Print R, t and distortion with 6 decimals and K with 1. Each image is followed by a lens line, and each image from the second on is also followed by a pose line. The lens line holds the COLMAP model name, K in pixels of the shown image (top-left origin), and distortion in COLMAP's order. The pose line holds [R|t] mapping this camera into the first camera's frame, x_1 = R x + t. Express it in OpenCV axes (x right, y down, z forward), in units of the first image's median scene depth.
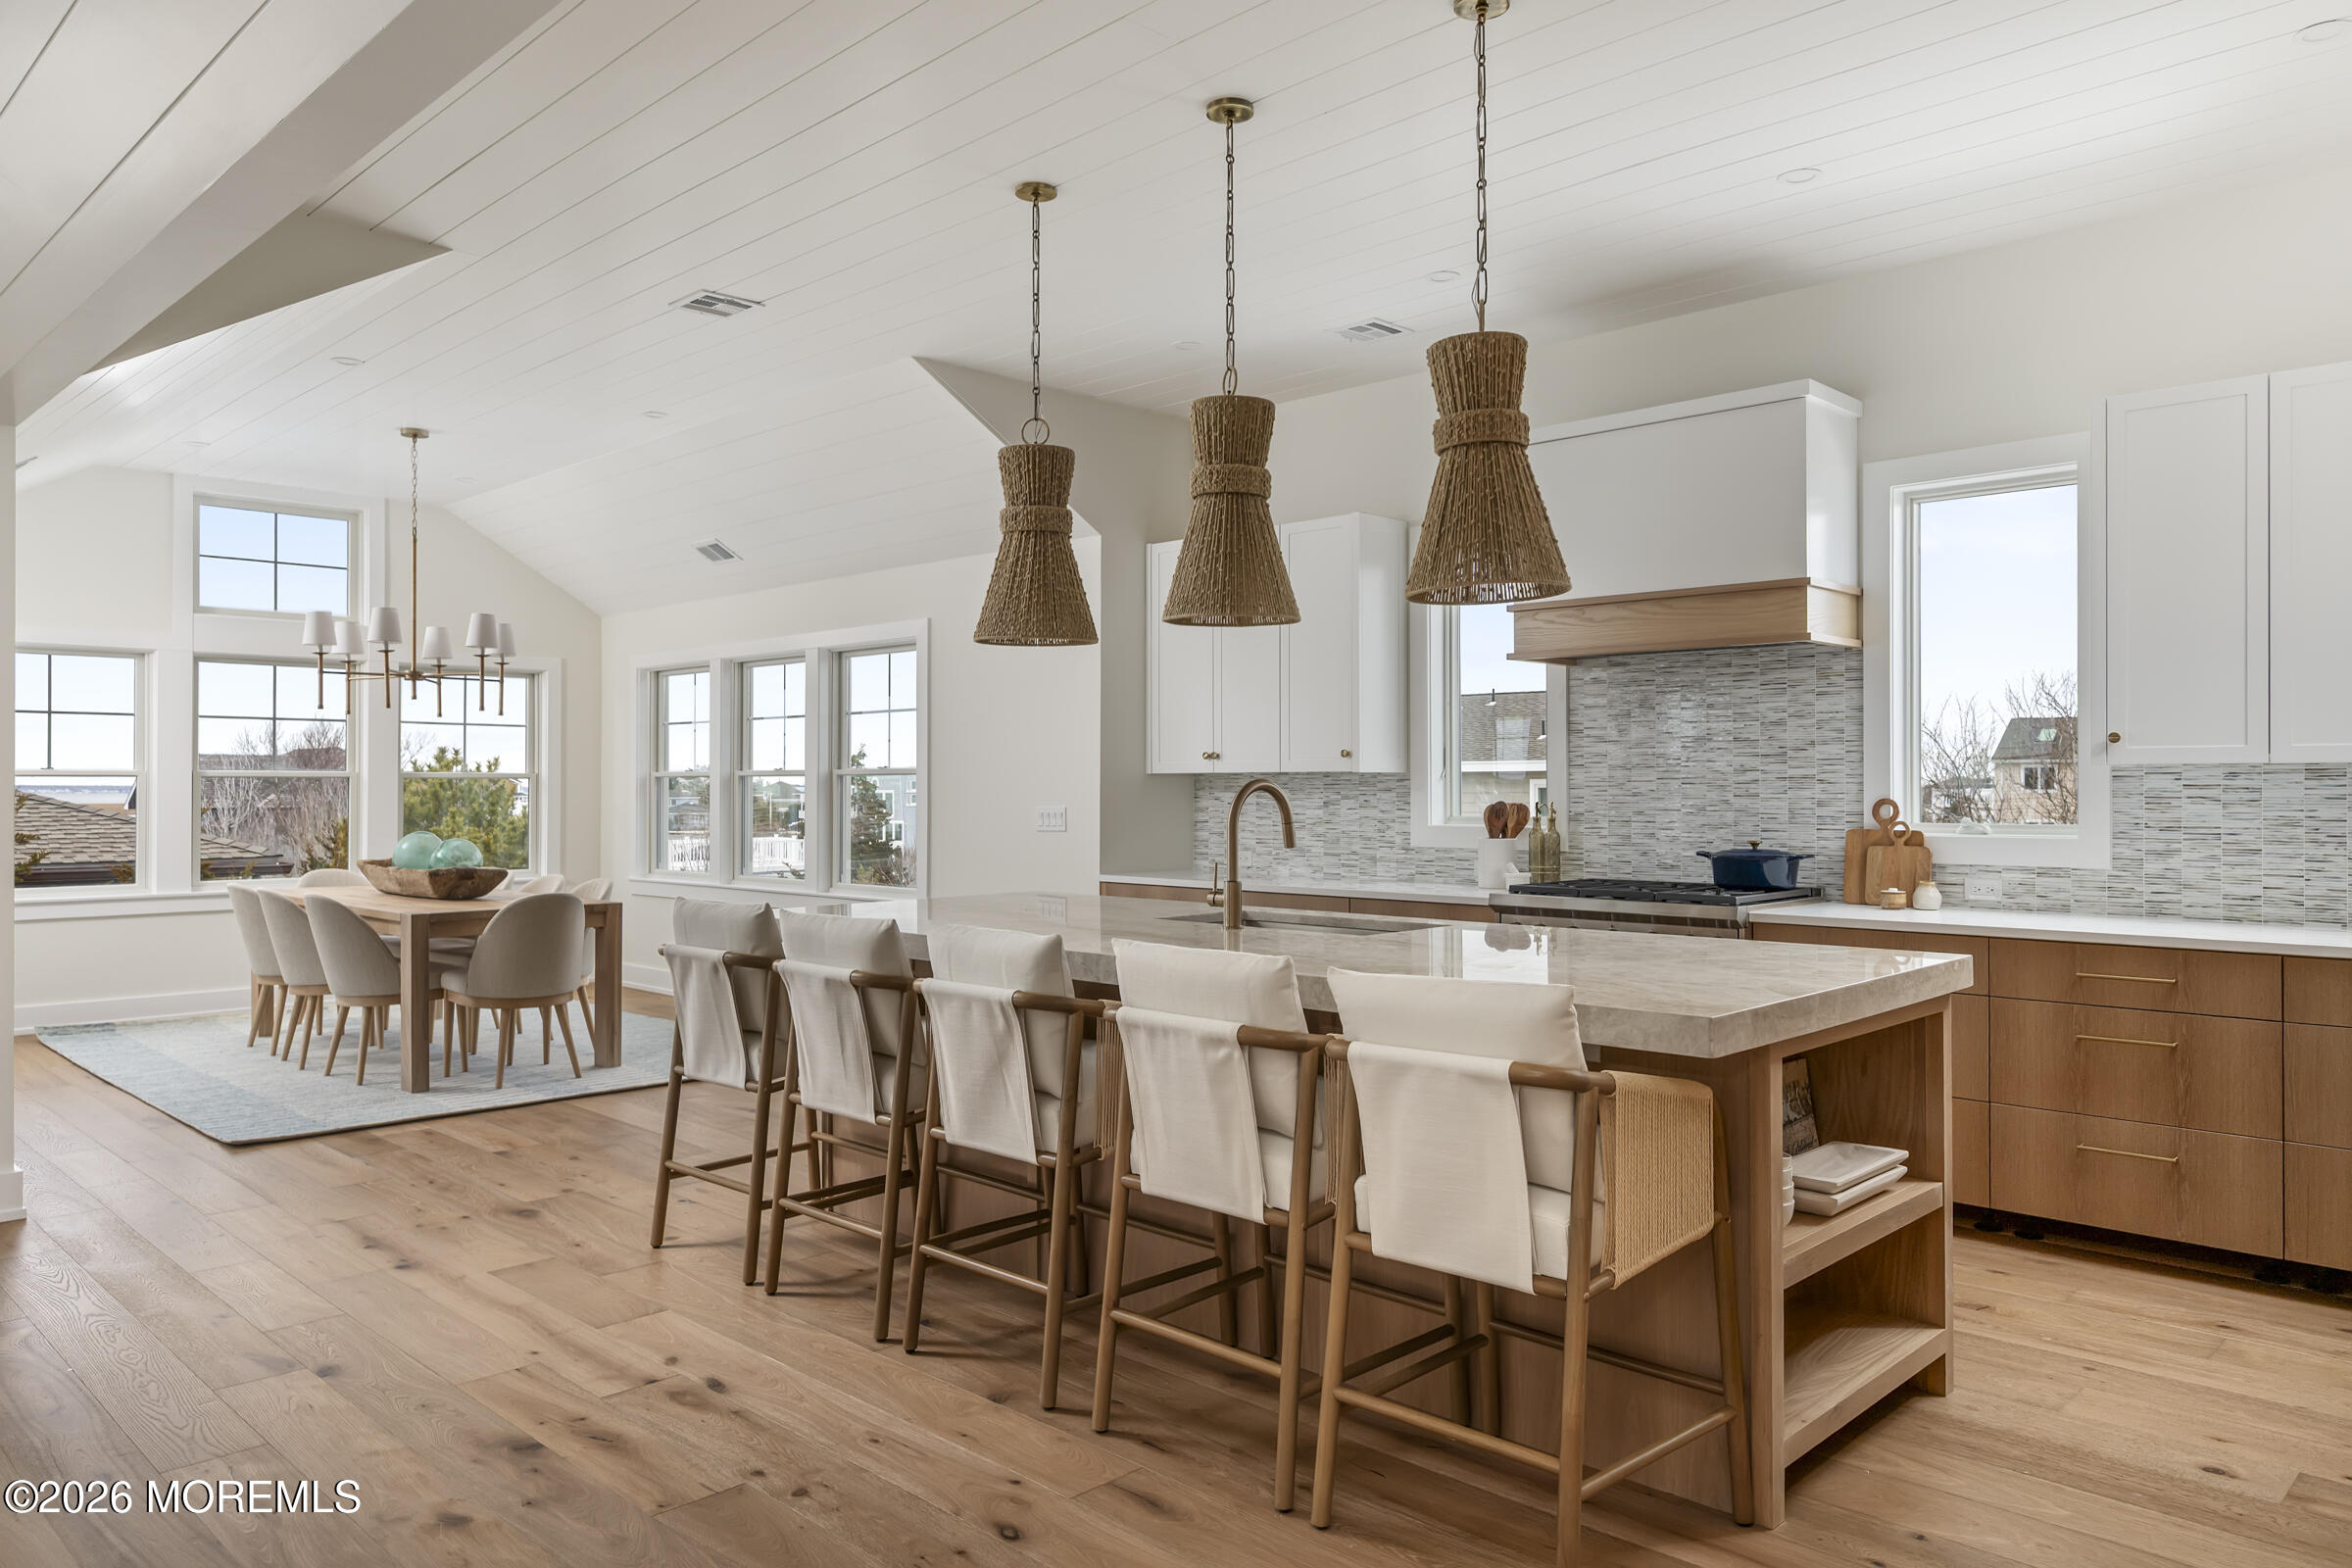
lens RADIAL K [[1577.0, 0, 1174.6], [0, 1577.0, 781.5], [0, 0, 1]] dist [0.002942, -0.003960]
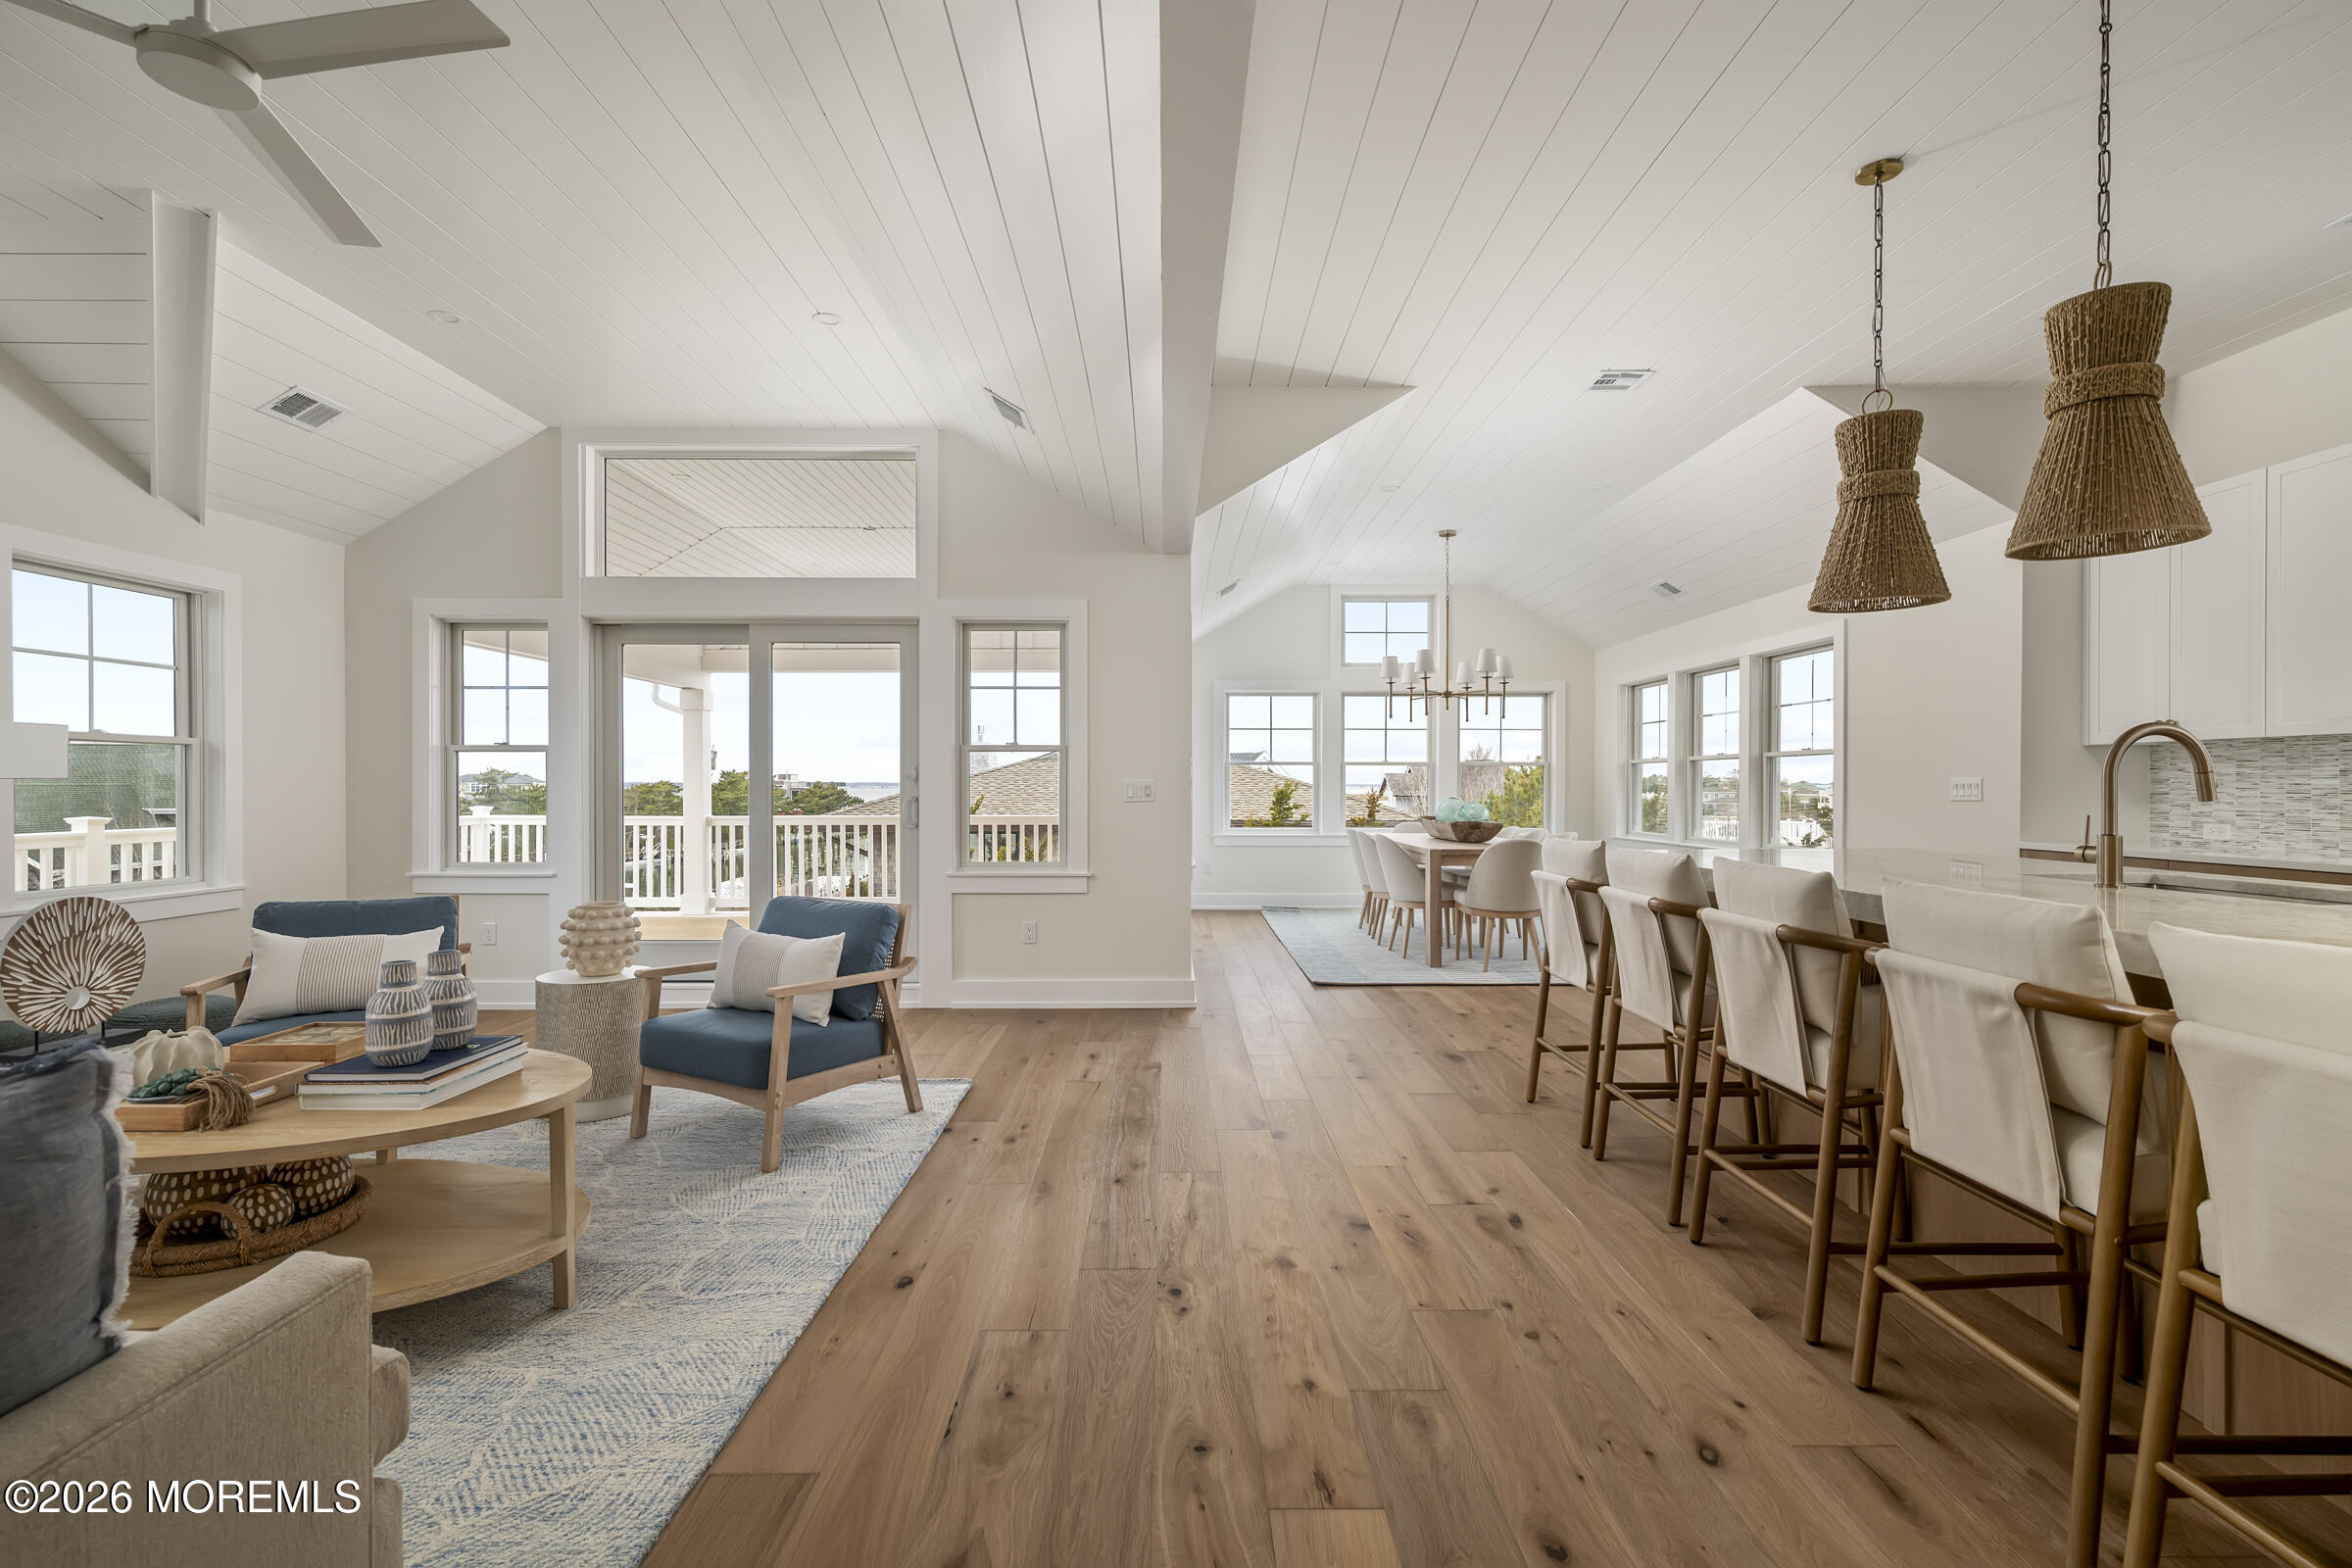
lens RADIAL K [[1044.1, 0, 1179.2], [0, 1044.1, 792.9], [0, 0, 1]] dist [0.004318, -0.001852]
pose [[0.706484, 0.005317, -0.707709, 0.086779], [0.001874, 0.999954, 0.009383, 0.033477], [0.707727, -0.007955, 0.706442, 0.203634]]
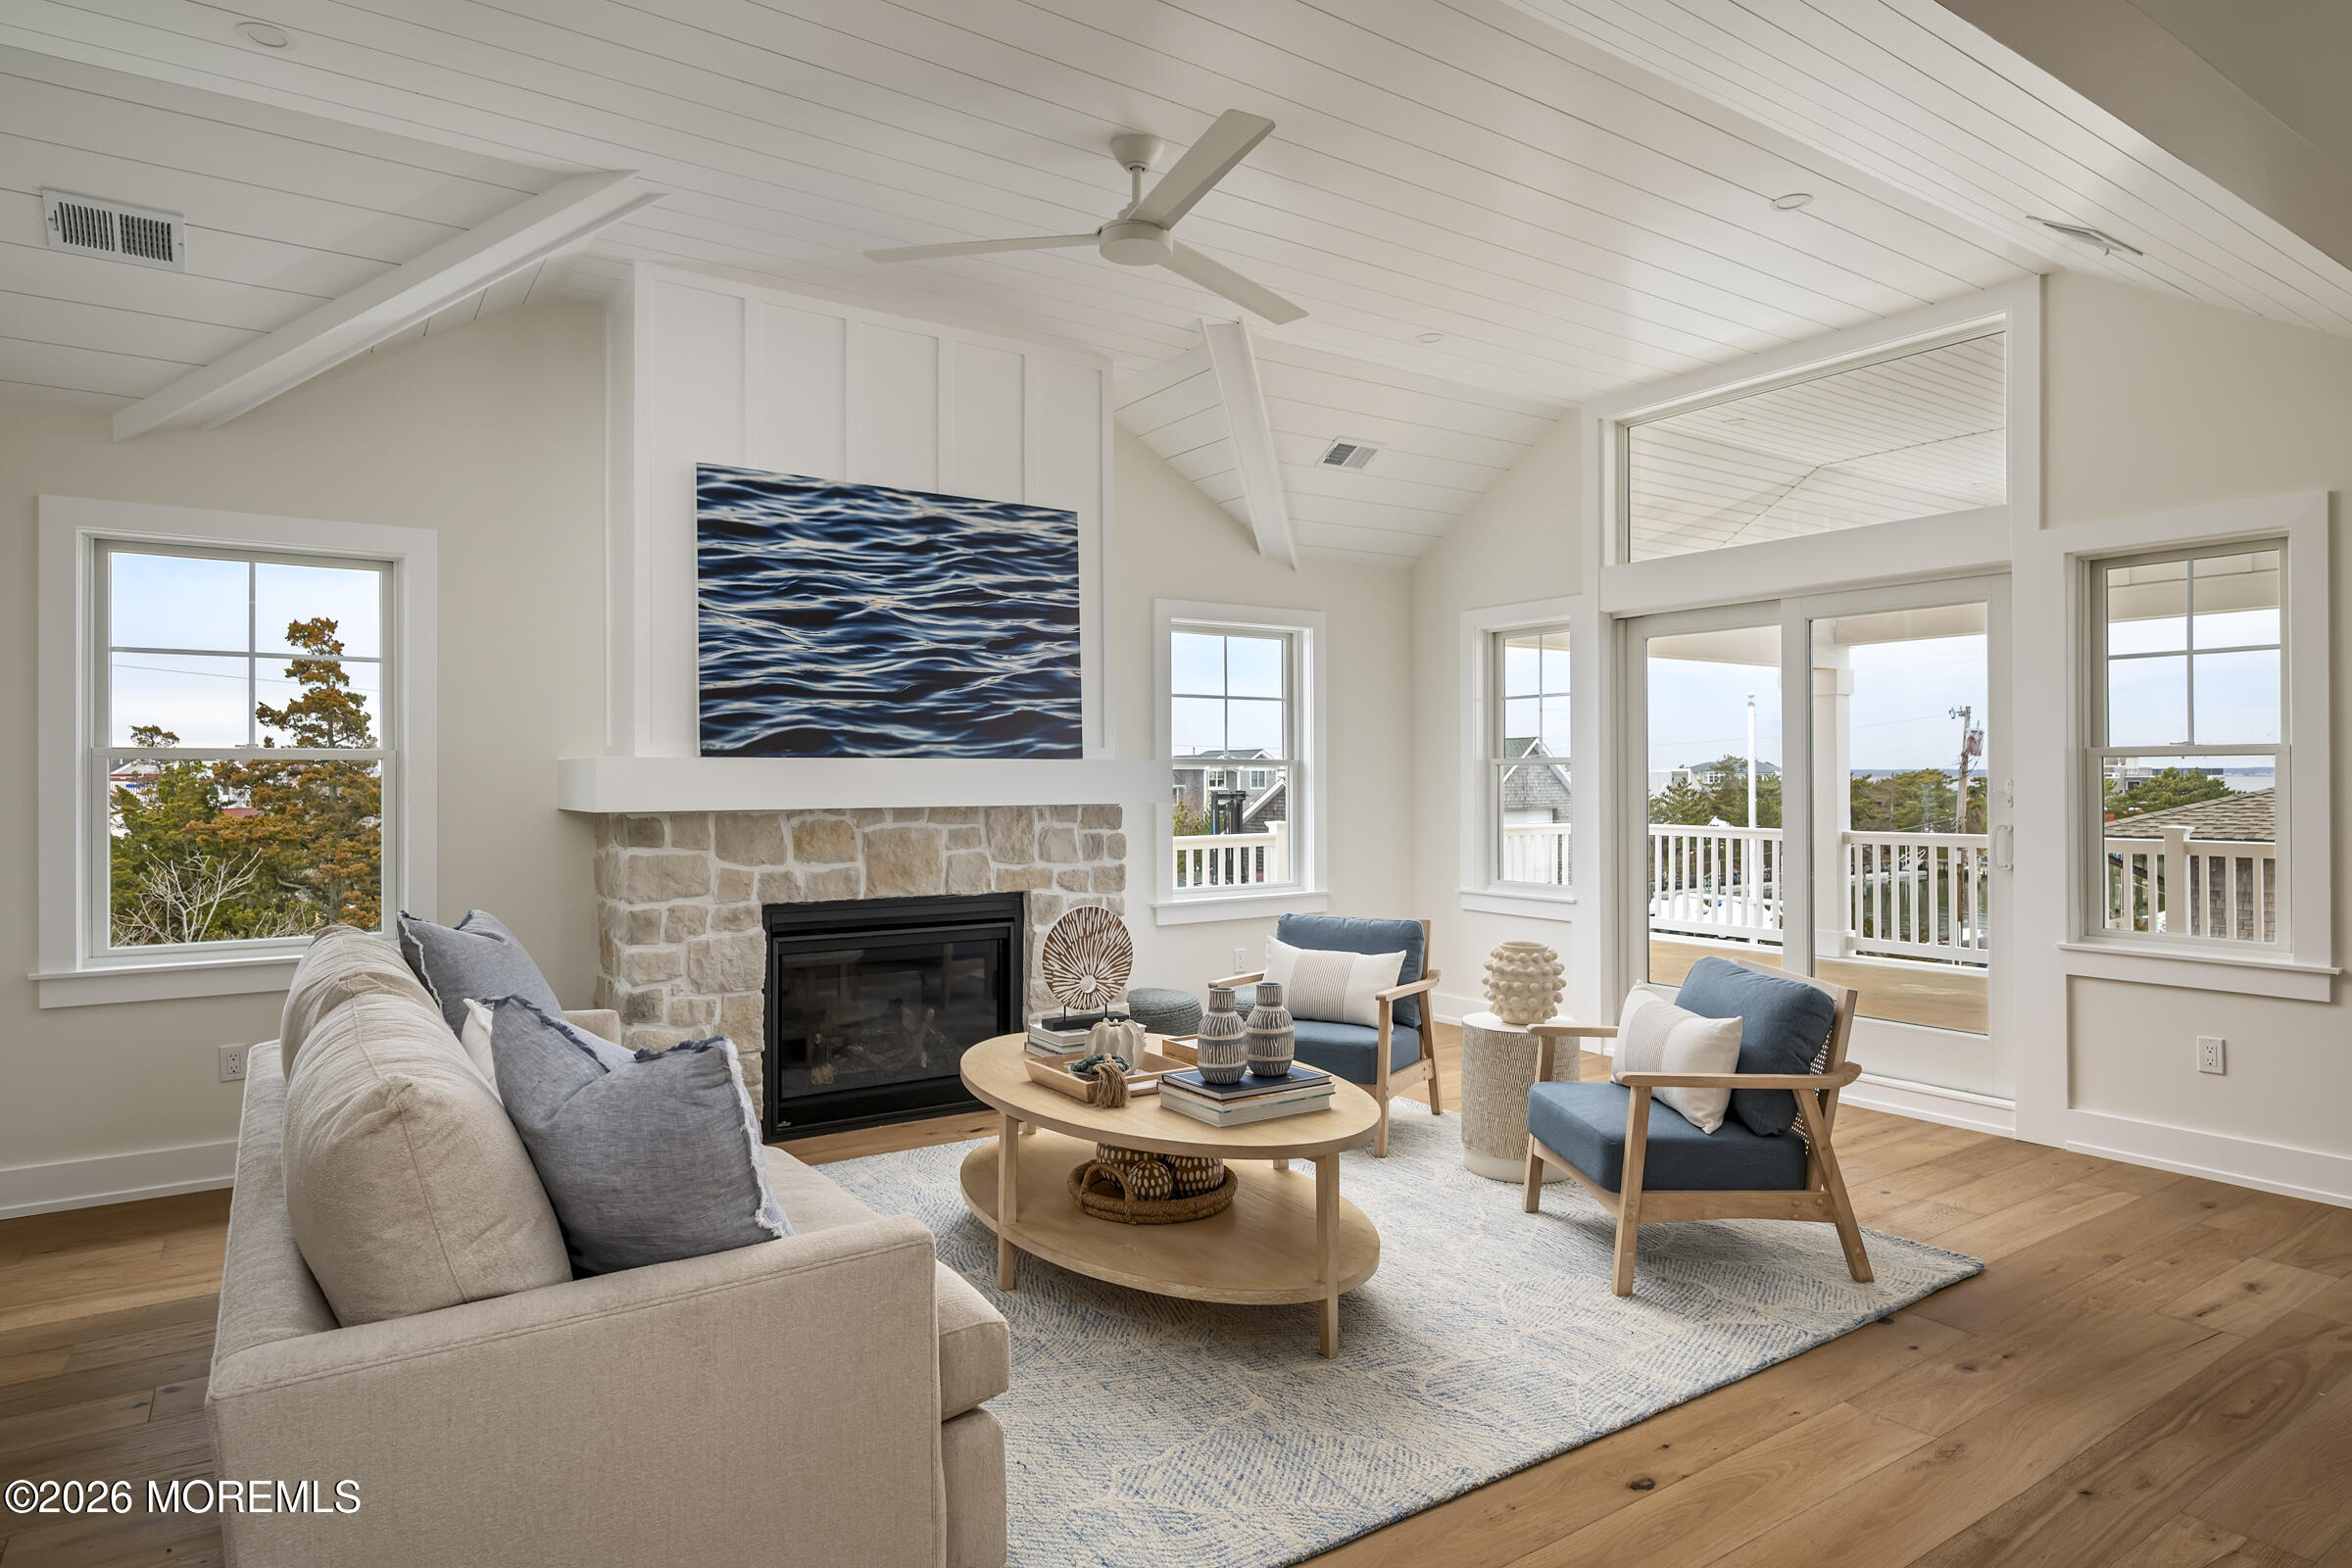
lens RADIAL K [[1329.7, 0, 1181.3], [0, 1329.7, 775.8], [0, 0, 1]] dist [-0.001021, 0.001078]
pose [[-0.190713, 0.000382, -0.981646, 0.176014], [0.007547, 0.999971, -0.001077, 0.002067], [0.981617, -0.007614, -0.190710, 0.434578]]
